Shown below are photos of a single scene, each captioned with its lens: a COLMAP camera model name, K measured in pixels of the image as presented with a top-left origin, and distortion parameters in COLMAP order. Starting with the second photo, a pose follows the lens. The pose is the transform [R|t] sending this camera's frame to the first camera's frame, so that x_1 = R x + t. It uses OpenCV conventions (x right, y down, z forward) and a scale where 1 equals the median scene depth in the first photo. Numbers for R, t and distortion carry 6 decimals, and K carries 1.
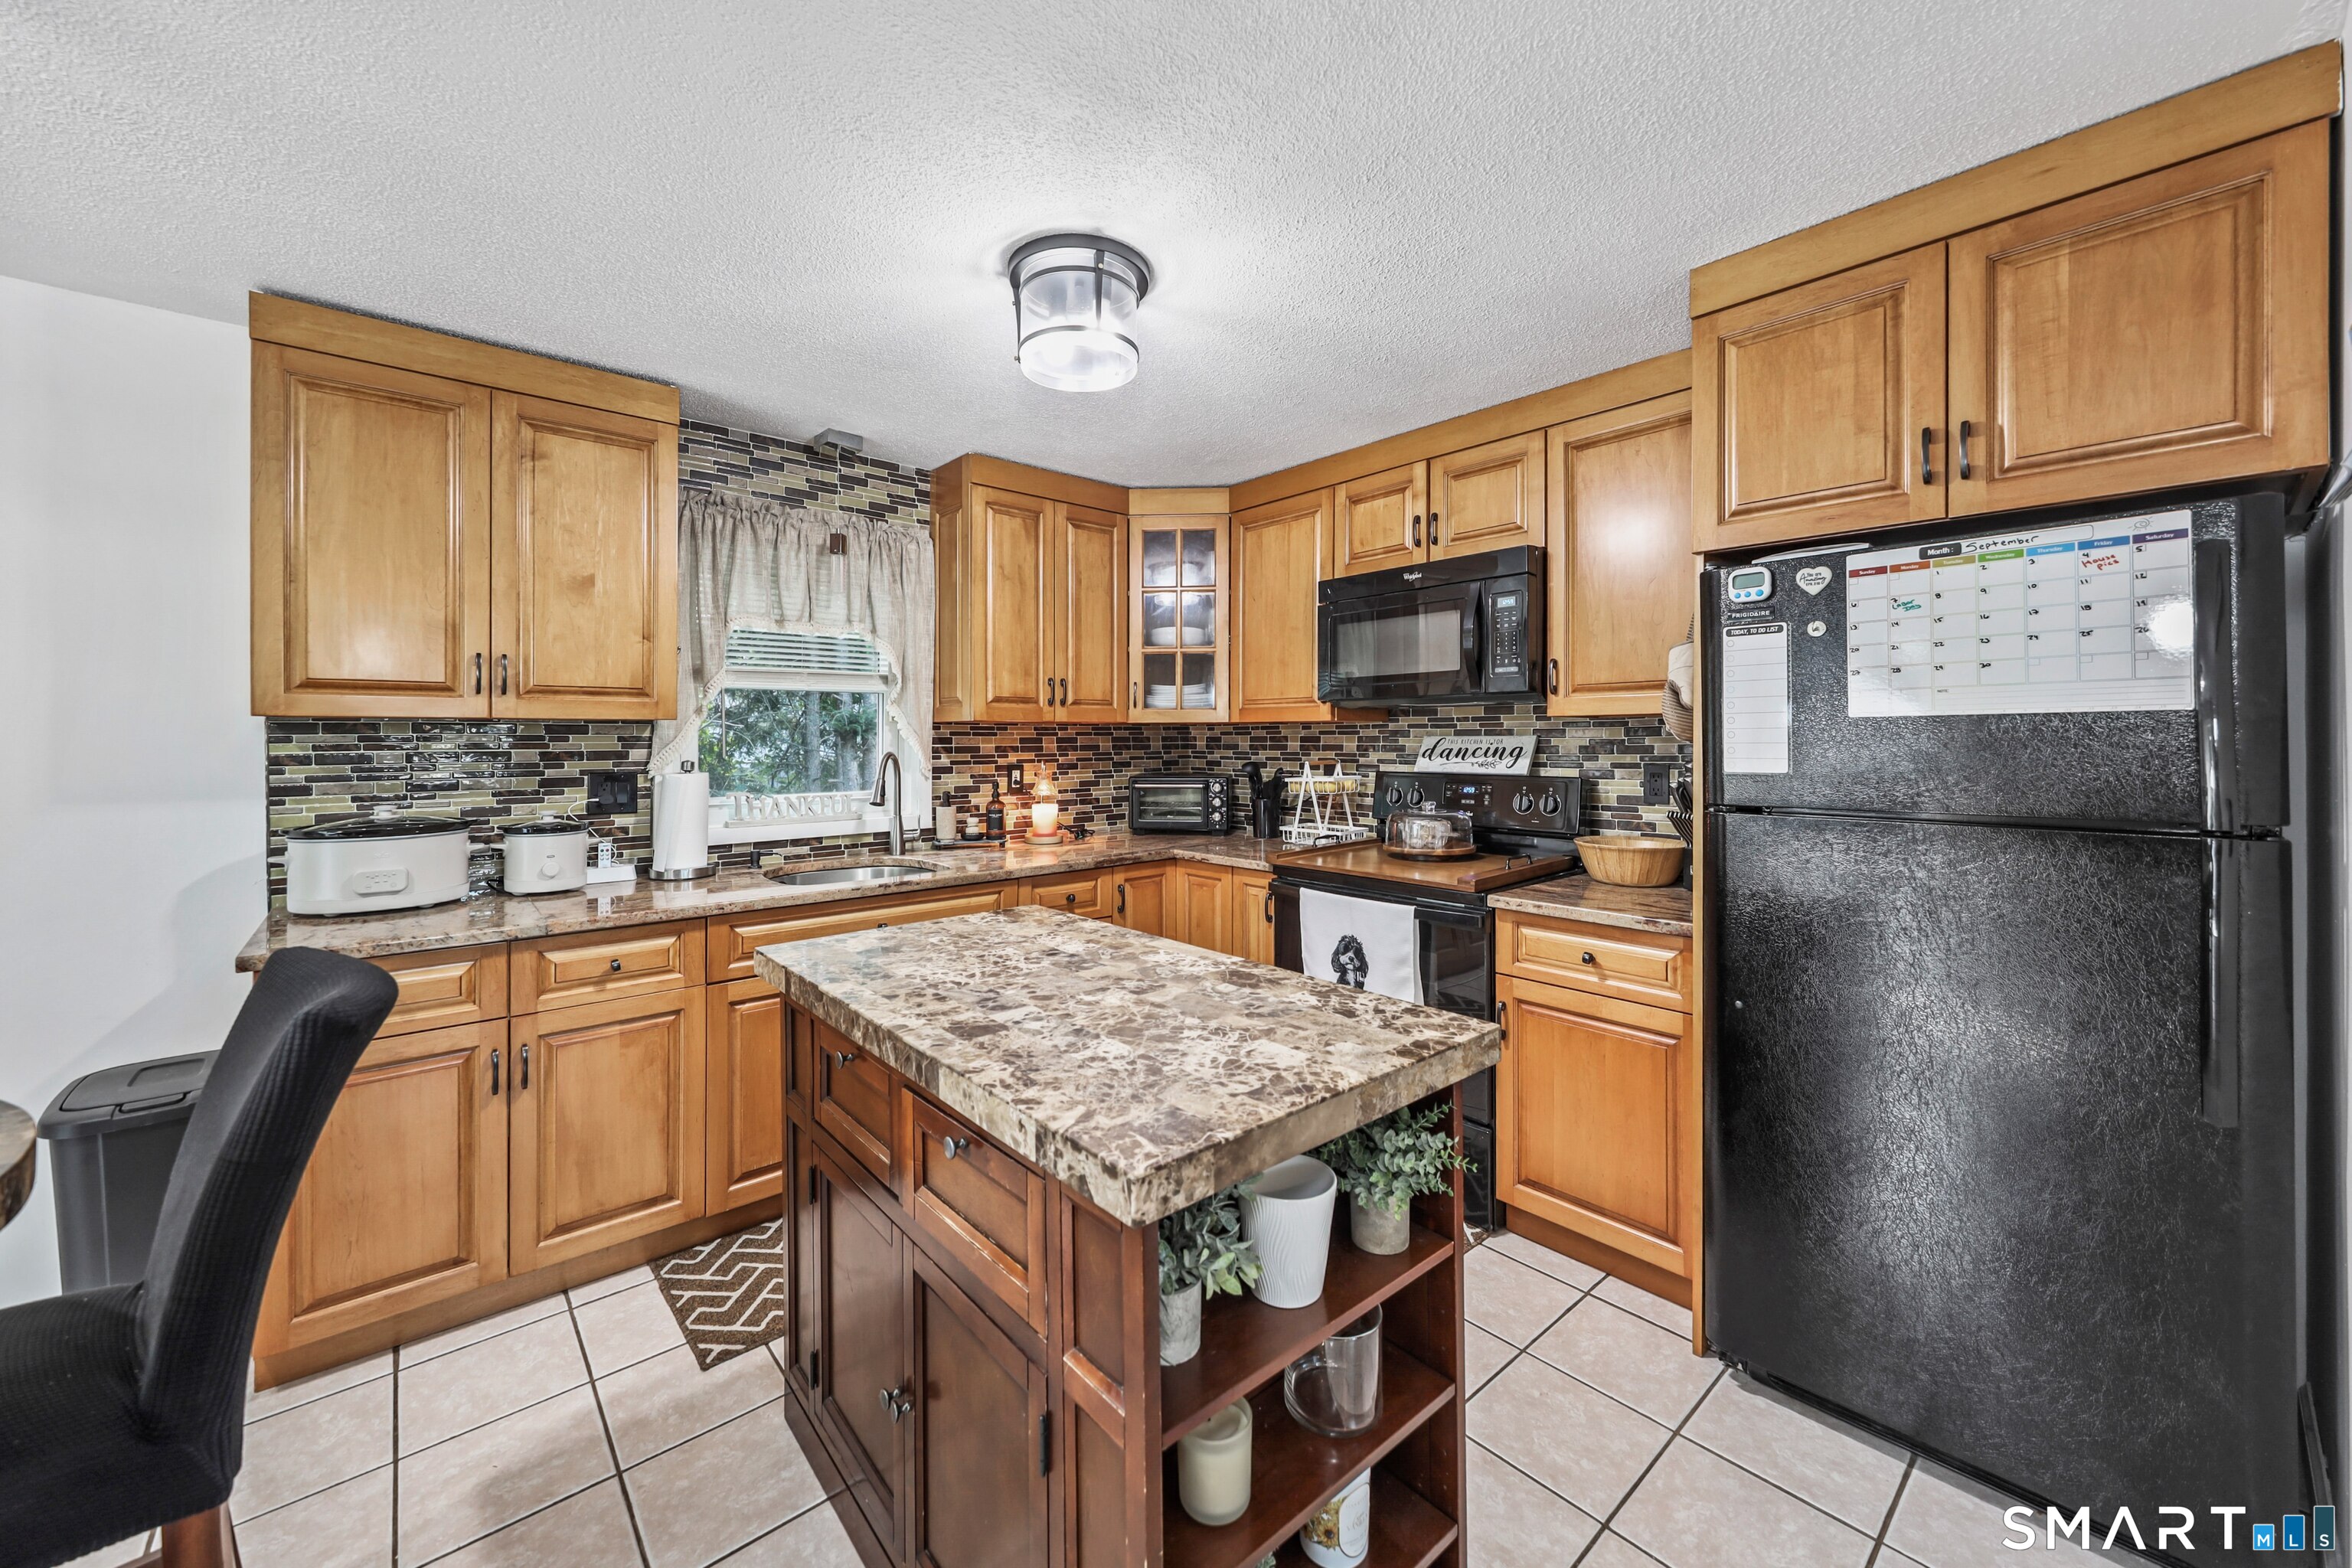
lens RADIAL K [[875.5, 0, 1179.2], [0, 875.5, 743.2], [0, 0, 1]] dist [0.000579, 0.000050]
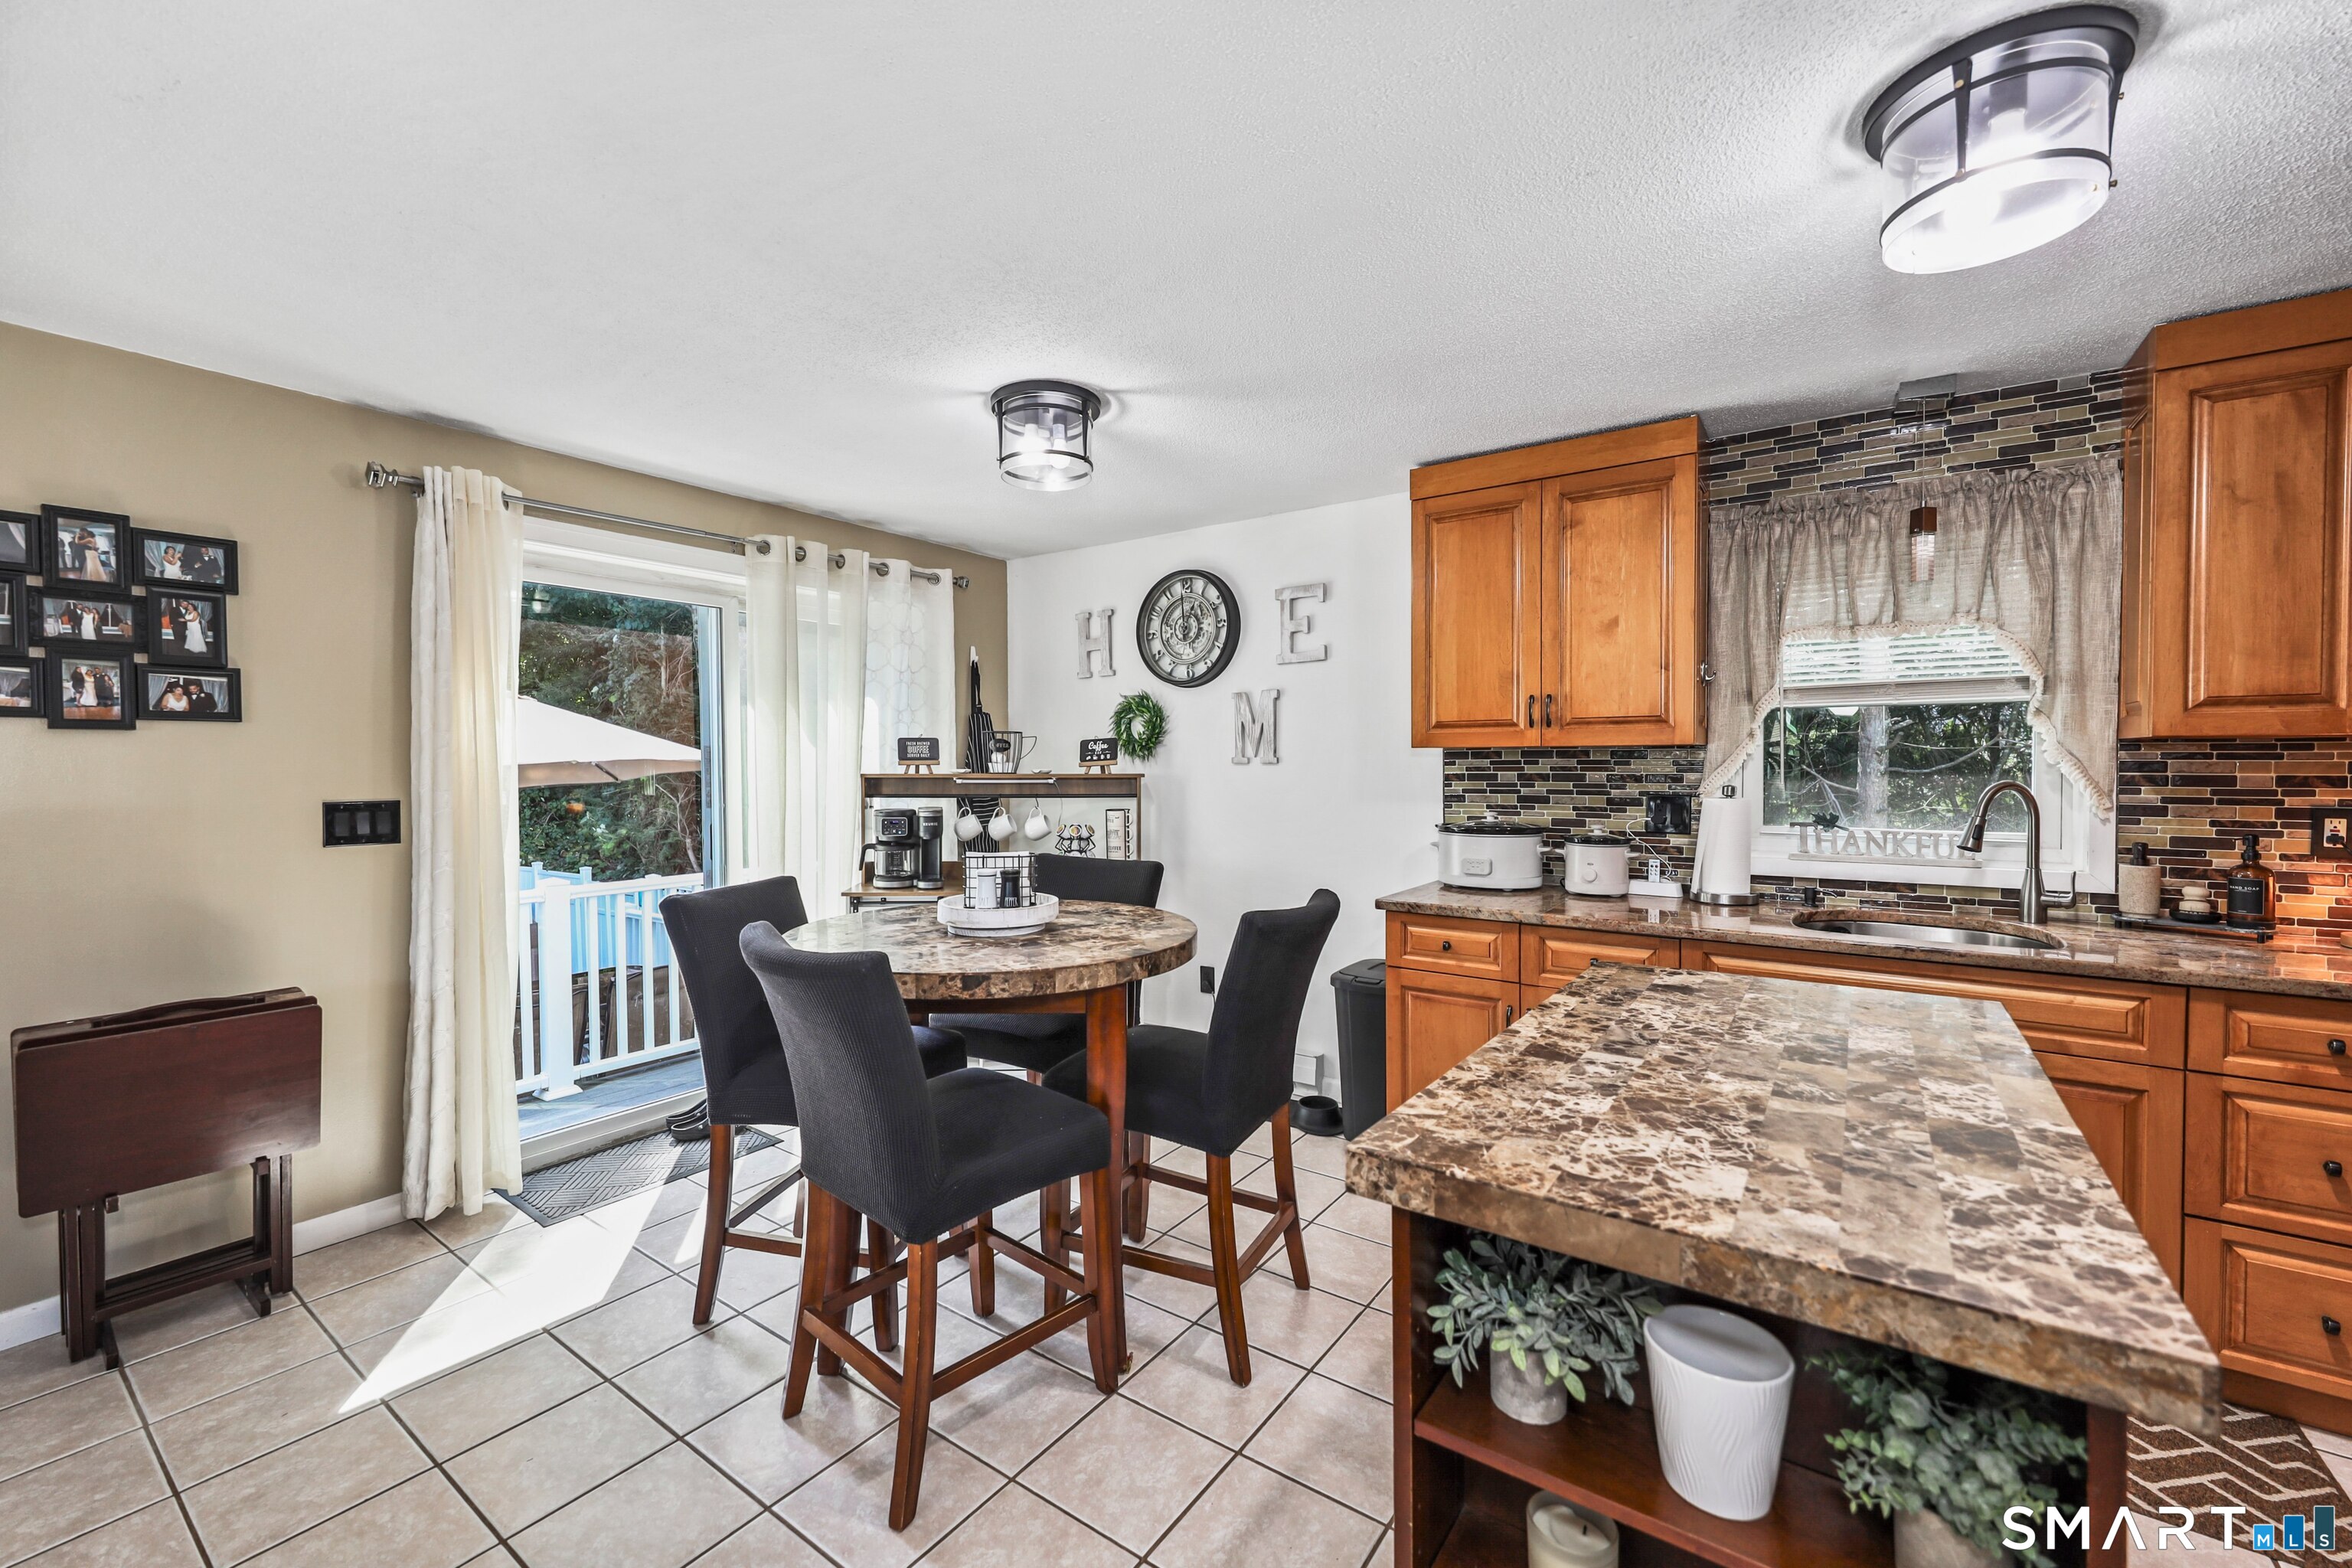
lens RADIAL K [[952.2, 0, 1154.8], [0, 952.2, 775.1], [0, 0, 1]] dist [-0.003063, 0.000115]
pose [[0.217851, 0.015031, -0.975866, 0.360659], [-0.003855, 0.999887, 0.014541, -0.005129], [0.975974, 0.000594, 0.217885, 0.151110]]
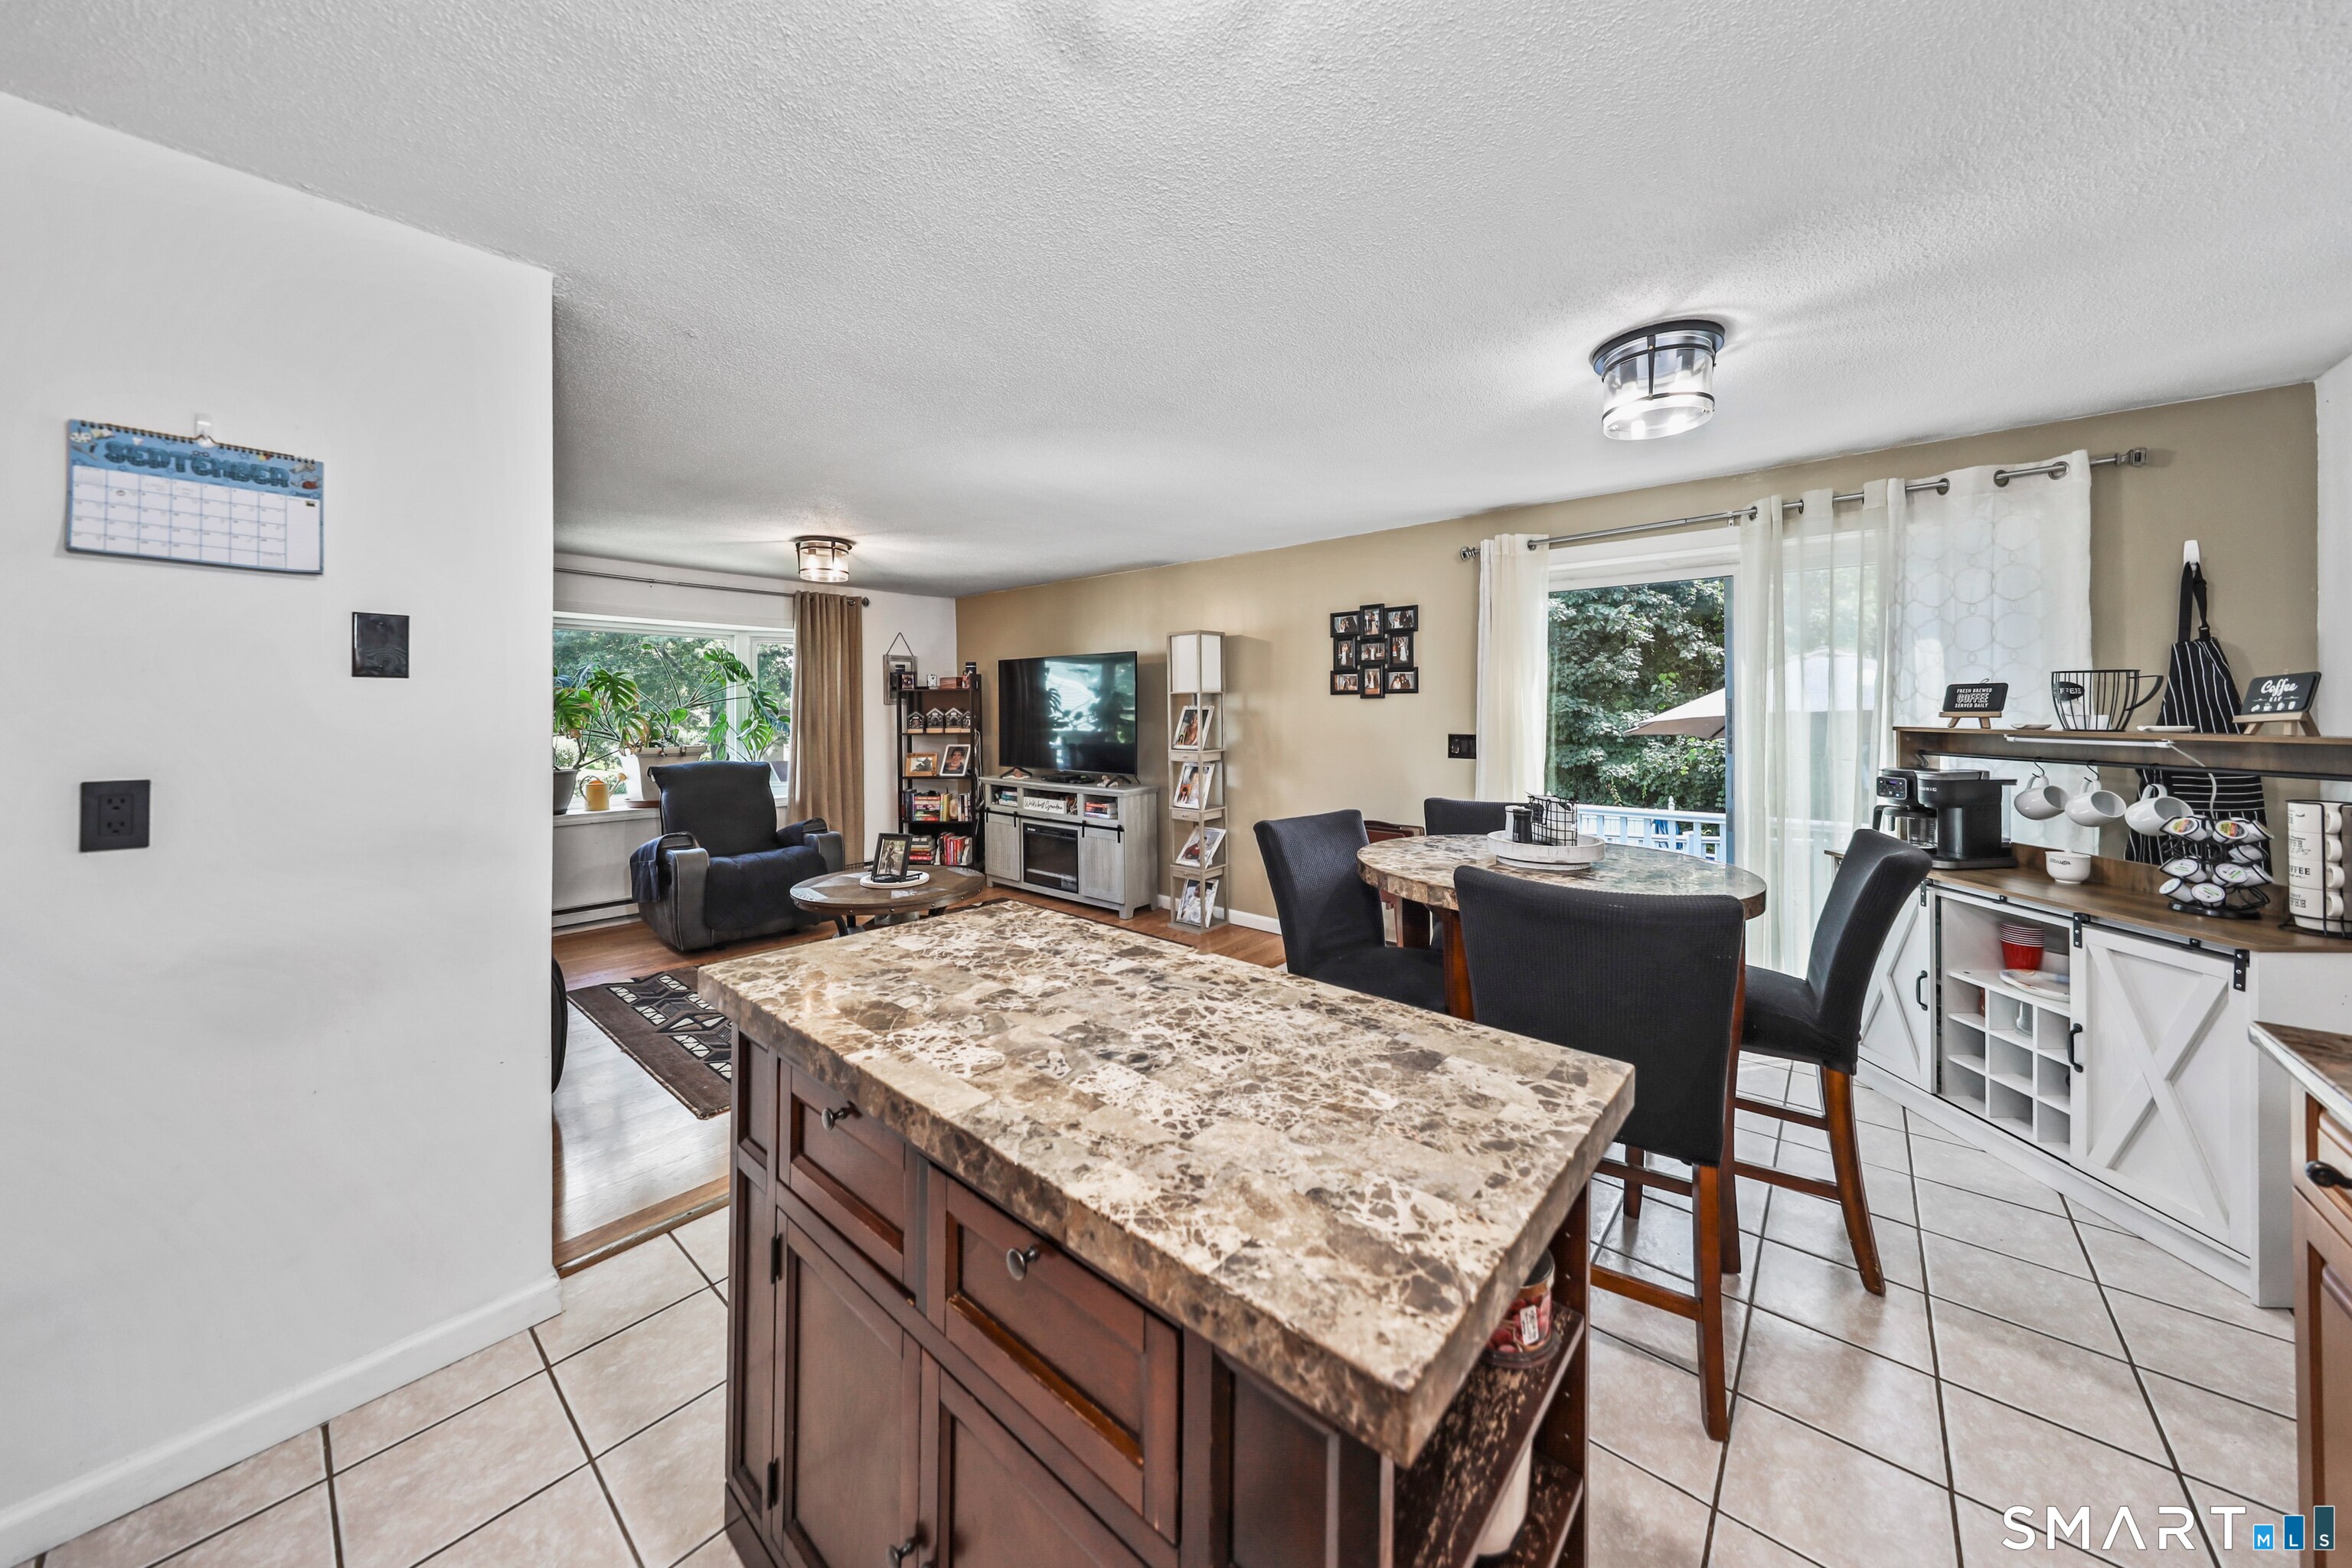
lens RADIAL K [[794.2, 0, 1170.7], [0, 794.2, 718.4], [0, 0, 1]] dist [0.002460, -0.000120]
pose [[-0.989918, 0.004852, -0.141560, -0.056683], [0.002727, 0.999881, 0.015203, -0.015629], [0.141617, 0.014664, -0.989813, 1.043766]]
